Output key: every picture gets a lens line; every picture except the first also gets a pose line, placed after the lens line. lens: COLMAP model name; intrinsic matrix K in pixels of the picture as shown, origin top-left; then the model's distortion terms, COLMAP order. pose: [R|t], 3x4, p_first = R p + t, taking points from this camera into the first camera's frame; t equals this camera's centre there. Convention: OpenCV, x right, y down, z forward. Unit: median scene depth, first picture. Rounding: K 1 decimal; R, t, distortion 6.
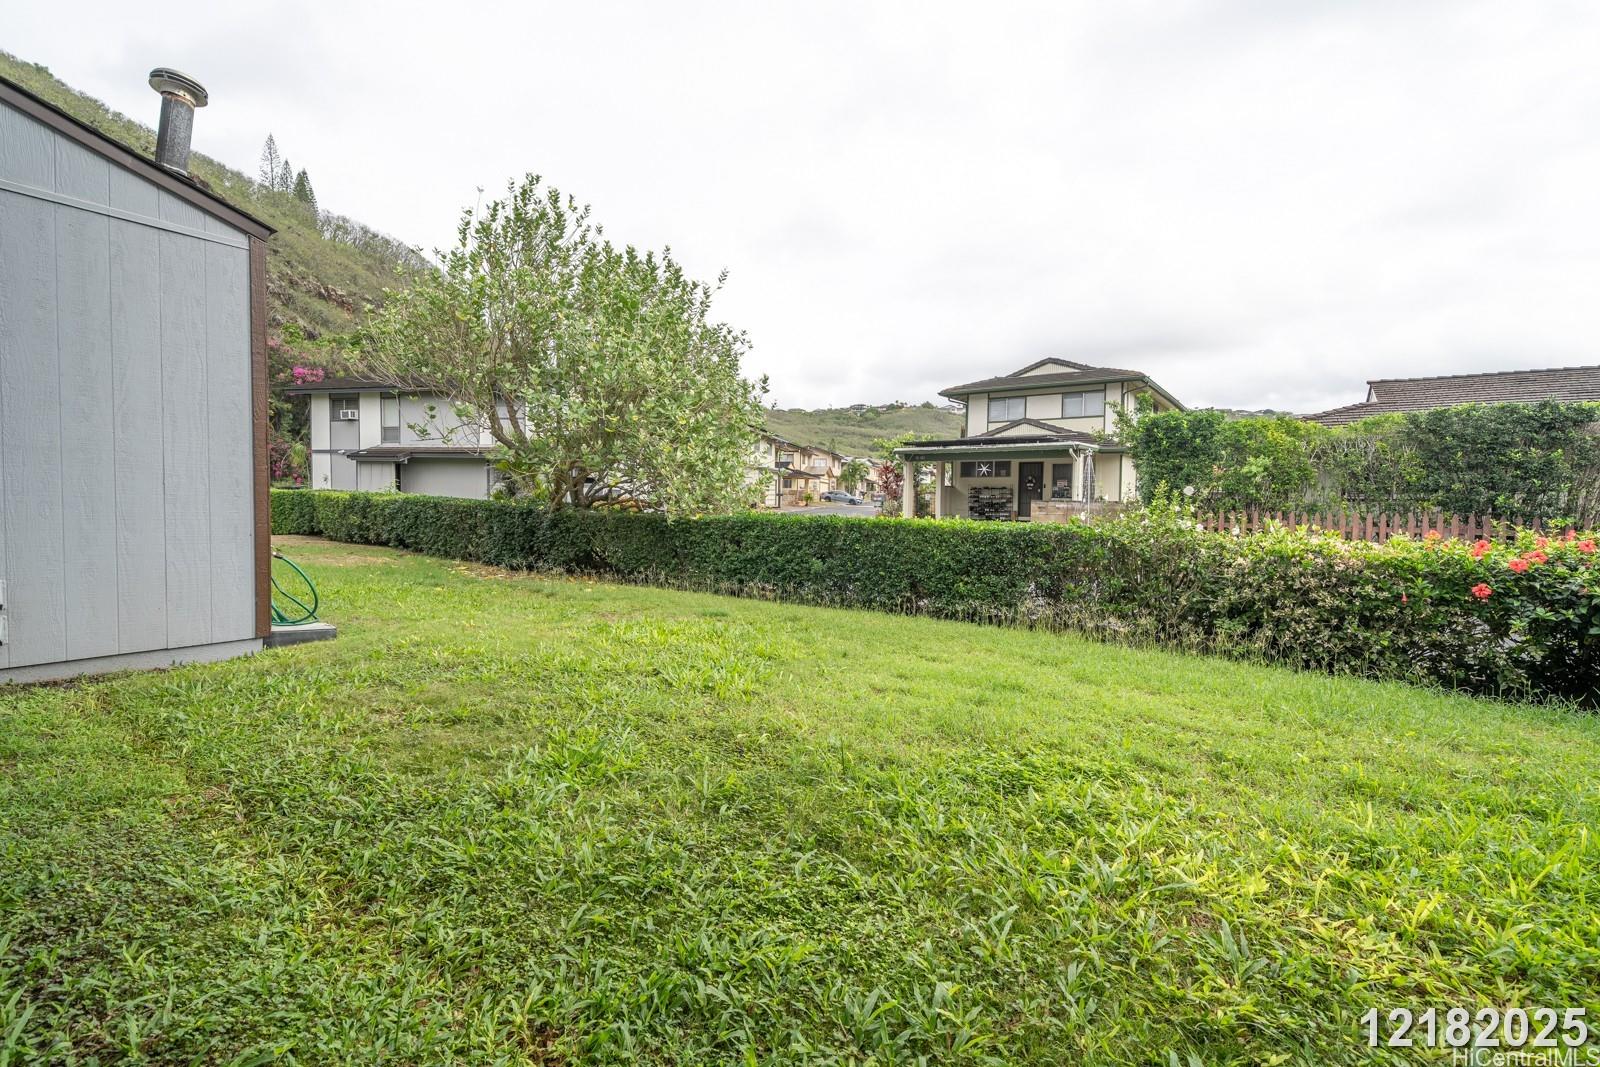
lens RADIAL K [[696.7, 0, 811.4], [0, 696.7, 532.9], [0, 0, 1]] dist [-0.003263, 0.000036]
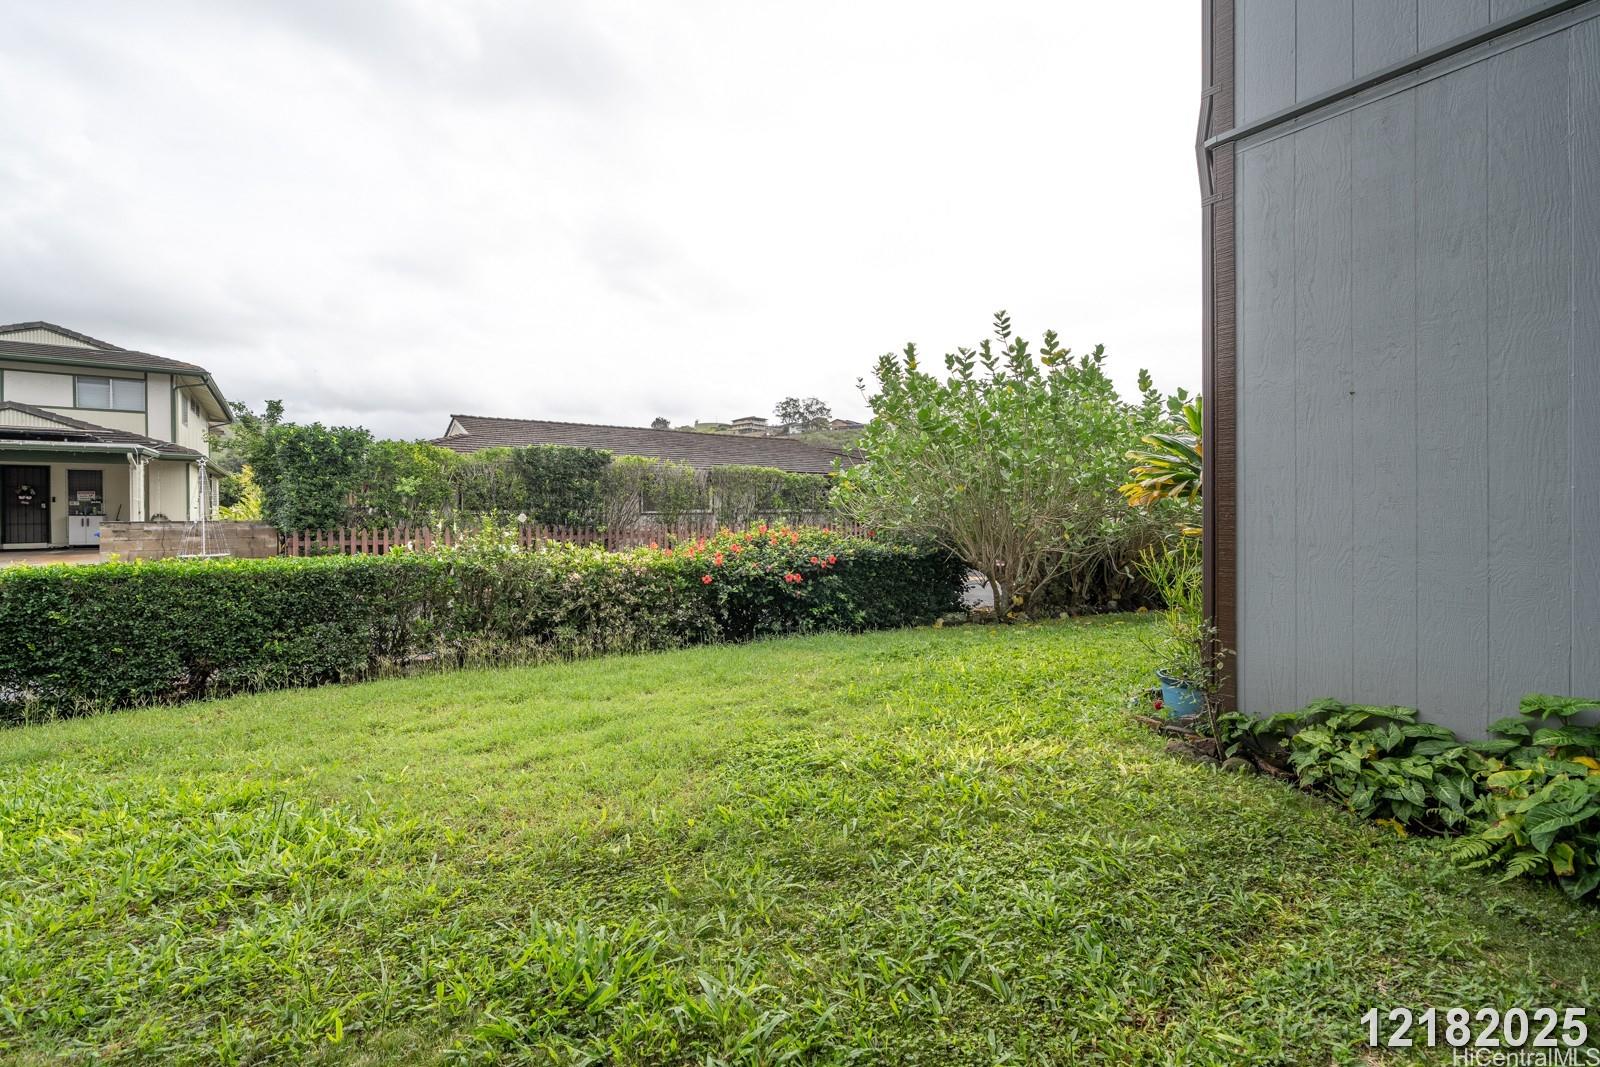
lens RADIAL K [[696.7, 0, 766.2], [0, 696.7, 517.1], [0, 0, 1]] dist [-0.003263, 0.000036]
pose [[0.337841, -0.021748, 0.940952, -0.212857], [0.054614, 0.998502, 0.003469, -0.025002], [-0.939617, 0.050217, 0.338523, 0.142455]]
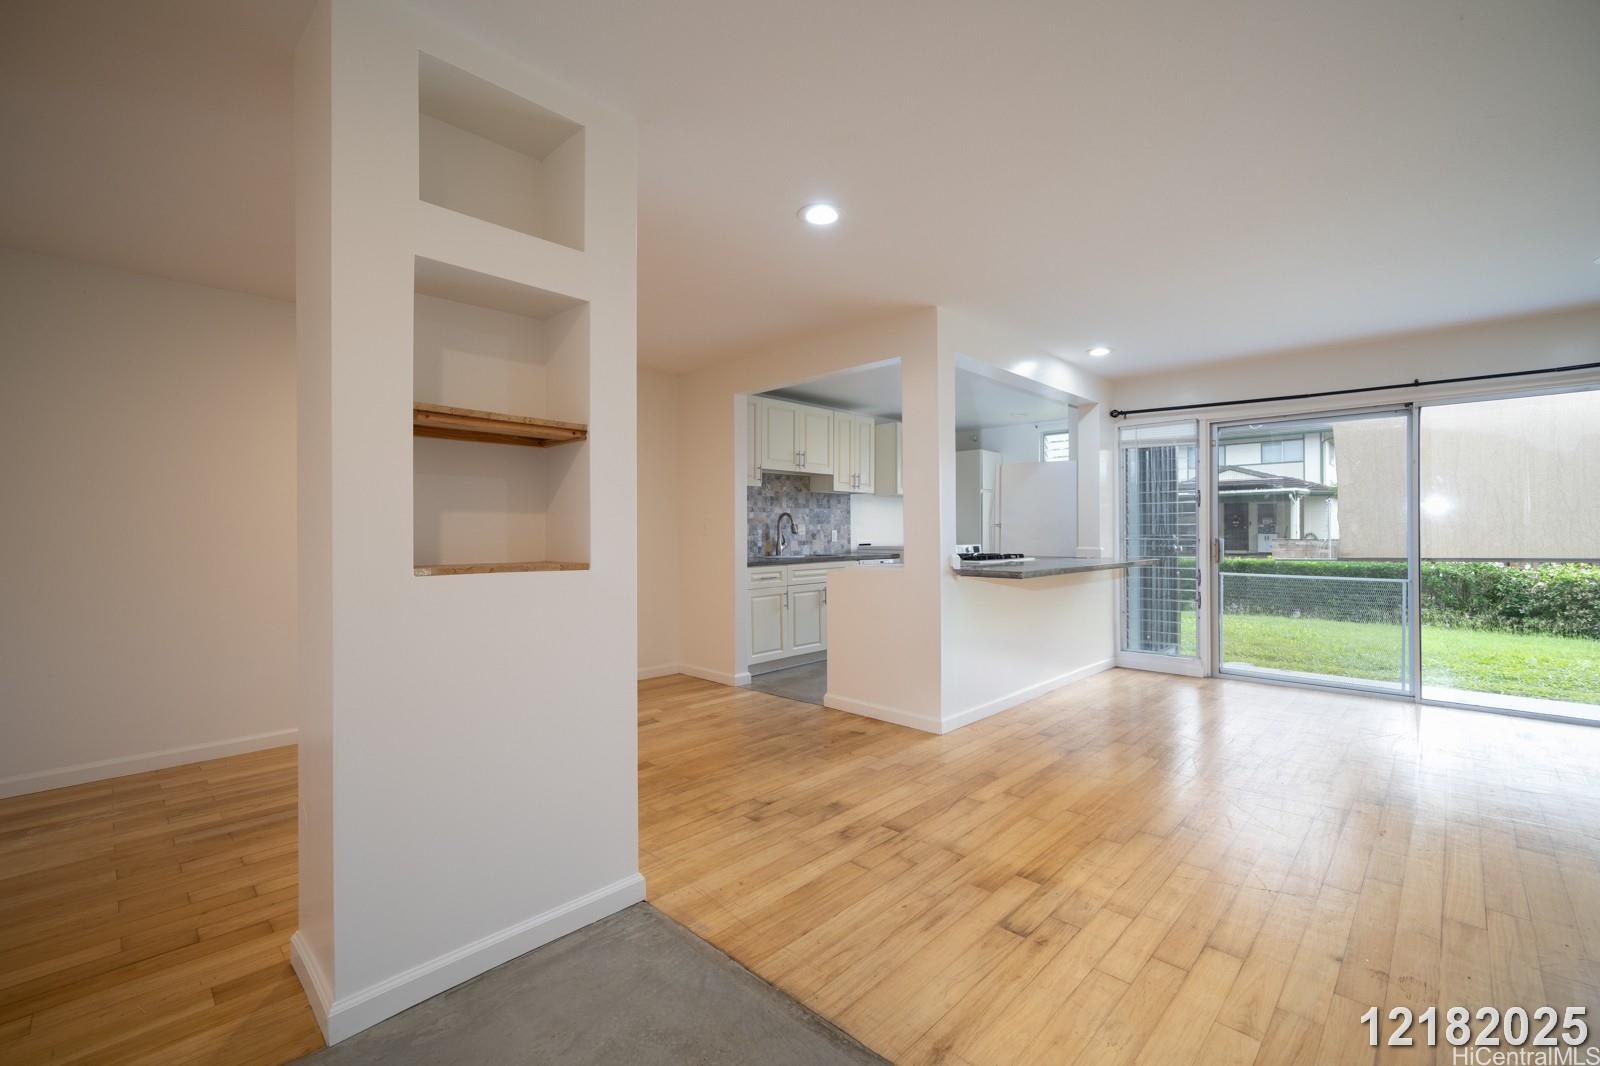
lens RADIAL K [[696.7, 0, 804.9], [0, 696.7, 529.6], [0, 0, 1]] dist [-0.003263, 0.000036]
pose [[0.989803, -0.015810, -0.141563, -0.522125], [0.008794, 0.998708, -0.050049, -0.014071], [0.142172, 0.048294, 0.988663, -0.543724]]
